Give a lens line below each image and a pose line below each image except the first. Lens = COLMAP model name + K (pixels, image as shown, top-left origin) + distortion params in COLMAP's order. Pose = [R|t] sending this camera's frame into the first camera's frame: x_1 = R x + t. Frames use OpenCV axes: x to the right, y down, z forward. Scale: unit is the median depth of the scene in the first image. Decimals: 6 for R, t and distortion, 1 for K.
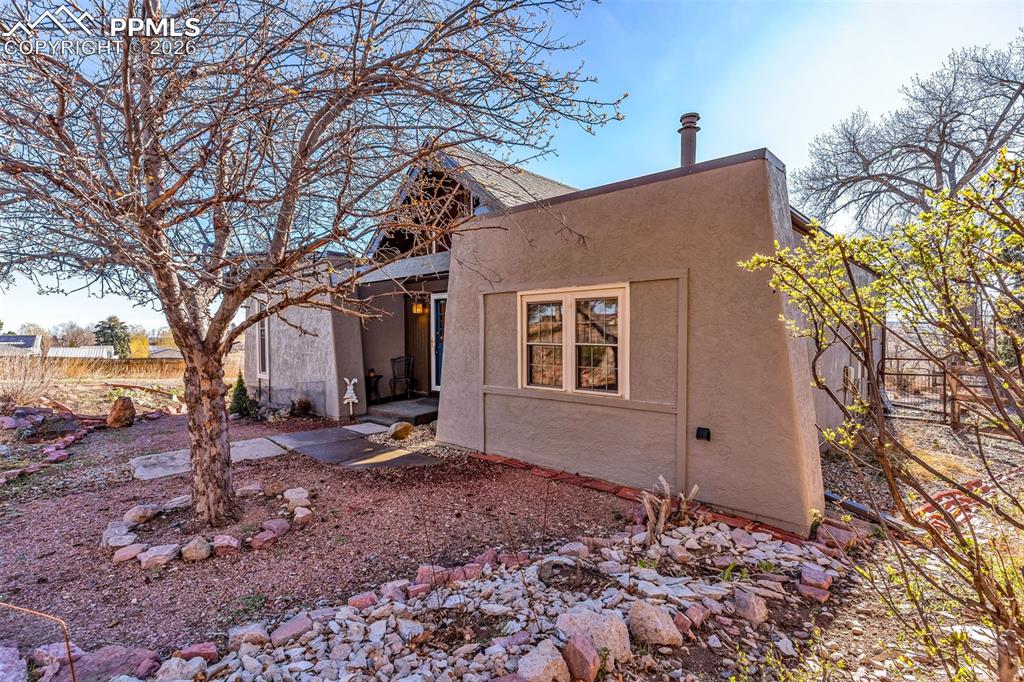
lens RADIAL K [[495.3, 0, 505.7], [0, 495.3, 345.6], [0, 0, 1]] dist [0.001754, -0.000807]
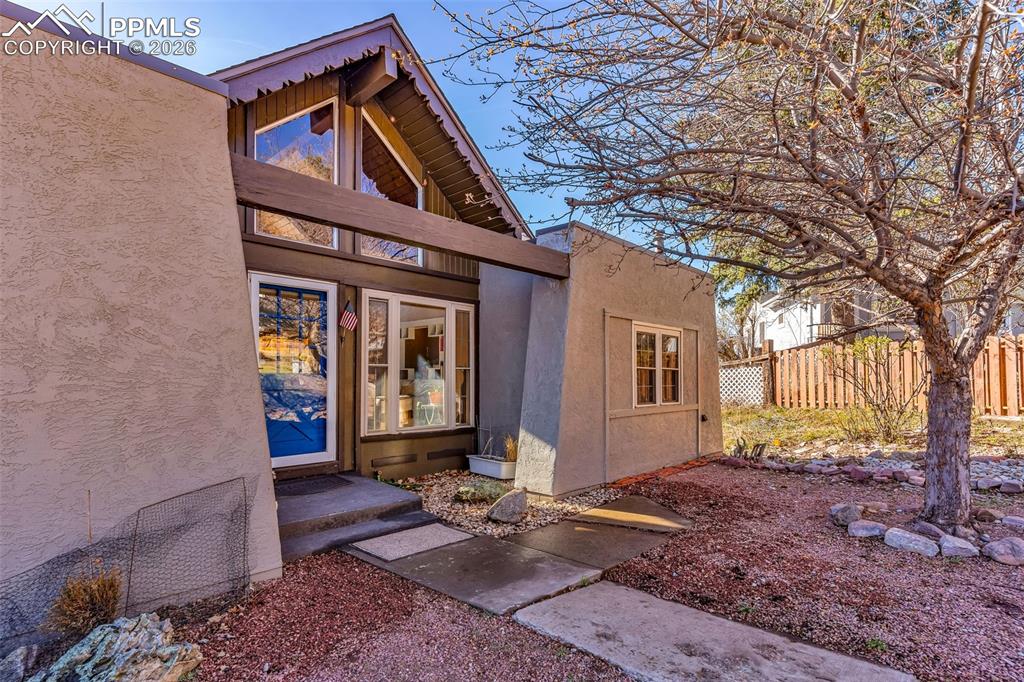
lens RADIAL K [[511.0, 0, 530.6], [0, 511.0, 371.2], [0, 0, 1]] dist [0.001991, -0.001481]
pose [[-0.024213, 0.026464, 0.999357, -1.119571], [0.030775, 0.999196, -0.025714, 0.026917], [-0.999233, 0.030133, -0.025008, 1.281490]]
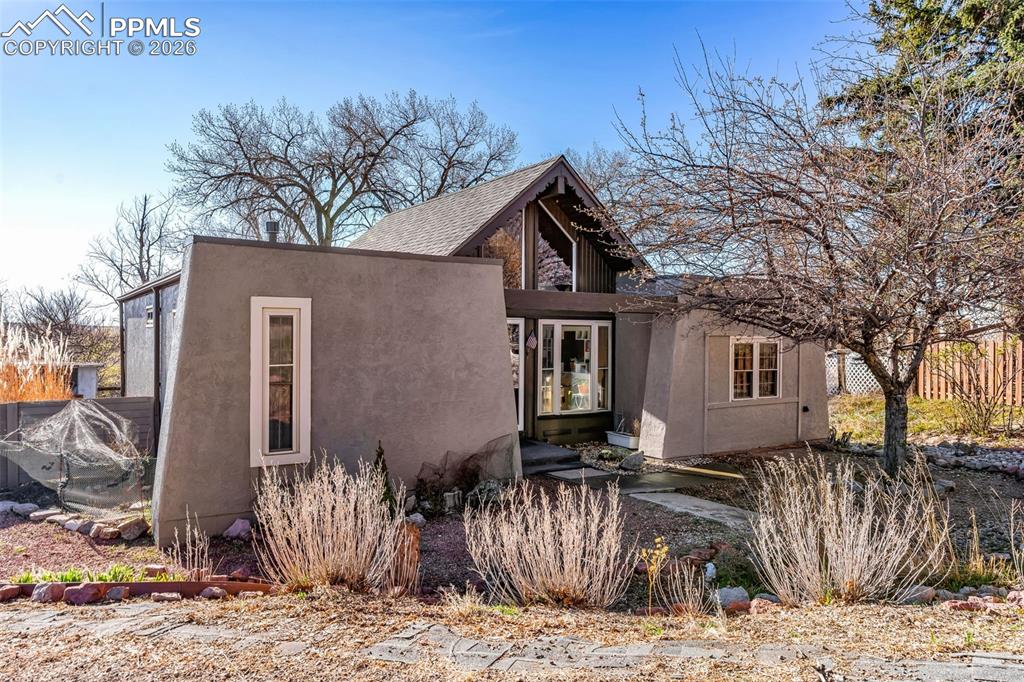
lens RADIAL K [[739.8, 0, 505.3], [0, 739.8, 342.3], [0, 0, 1]] dist [-0.001068, -0.002390]
pose [[0.222397, -0.003851, 0.974949, -2.312219], [0.020591, 0.999788, -0.000748, -0.103864], [-0.974739, 0.020242, 0.222429, 1.185697]]
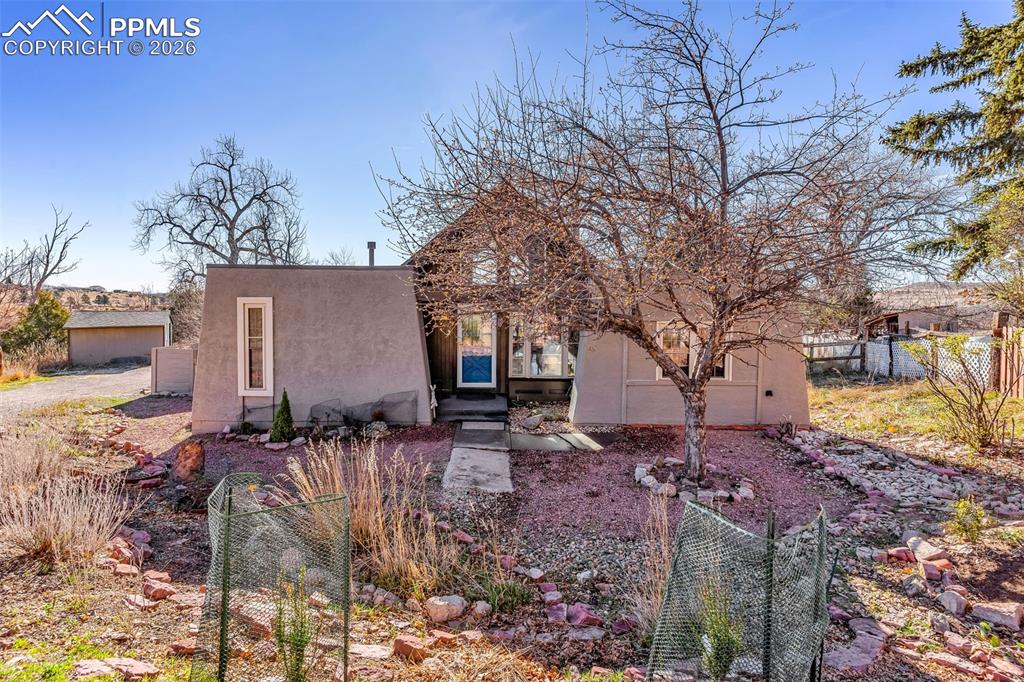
lens RADIAL K [[511.0, 0, 482.1], [0, 511.0, 312.4], [0, 0, 1]] dist [0.001991, -0.001481]
pose [[0.732984, -0.013927, 0.680103, -1.576377], [0.009339, 0.999902, 0.010410, -0.163838], [-0.680181, -0.001279, 0.733043, 0.160589]]
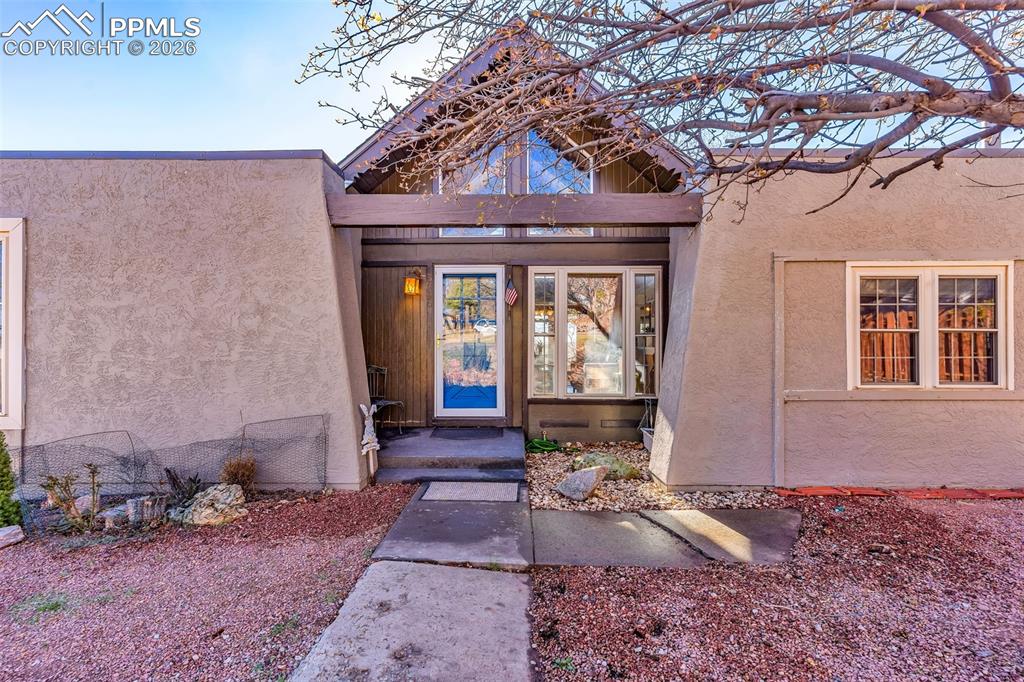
lens RADIAL K [[495.3, 0, 501.3], [0, 495.3, 346.1], [0, 0, 1]] dist [0.001754, -0.000807]
pose [[0.736169, 0.008604, 0.676743, -0.891469], [0.015217, 0.999456, -0.029261, 0.035007], [-0.676627, 0.031839, 0.735637, 0.821455]]
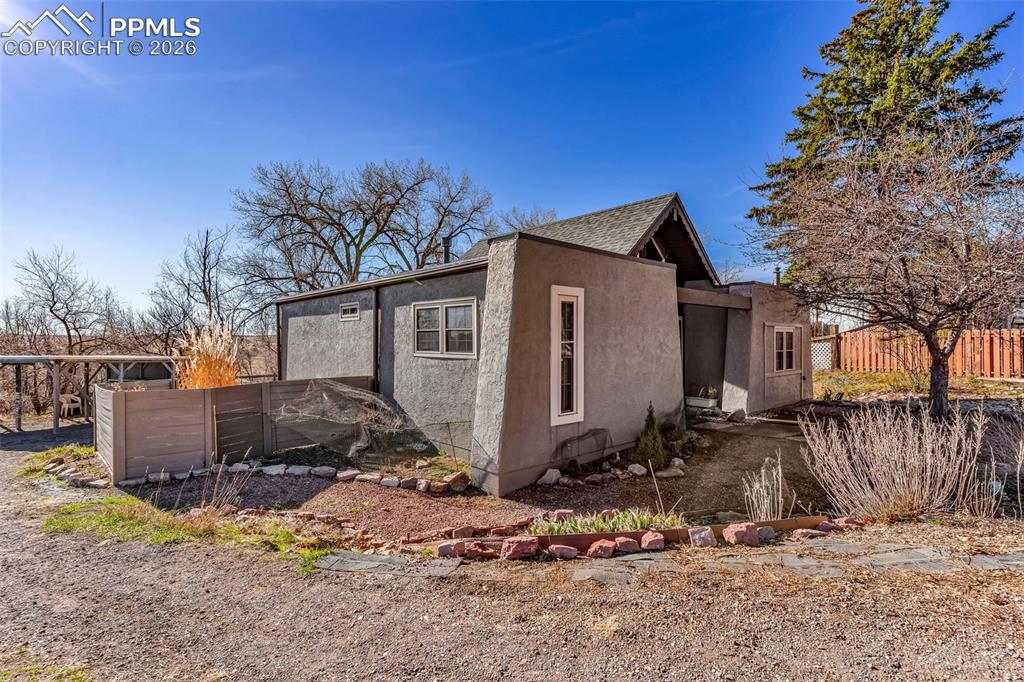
lens RADIAL K [[511.0, 0, 510.5], [0, 511.0, 341.6], [0, 0, 1]] dist [0.001991, -0.001481]
pose [[0.057490, 0.003997, 0.998338, -2.229077], [0.030366, 0.999522, -0.005750, -0.066545], [-0.997884, 0.030646, 0.057341, 2.025926]]
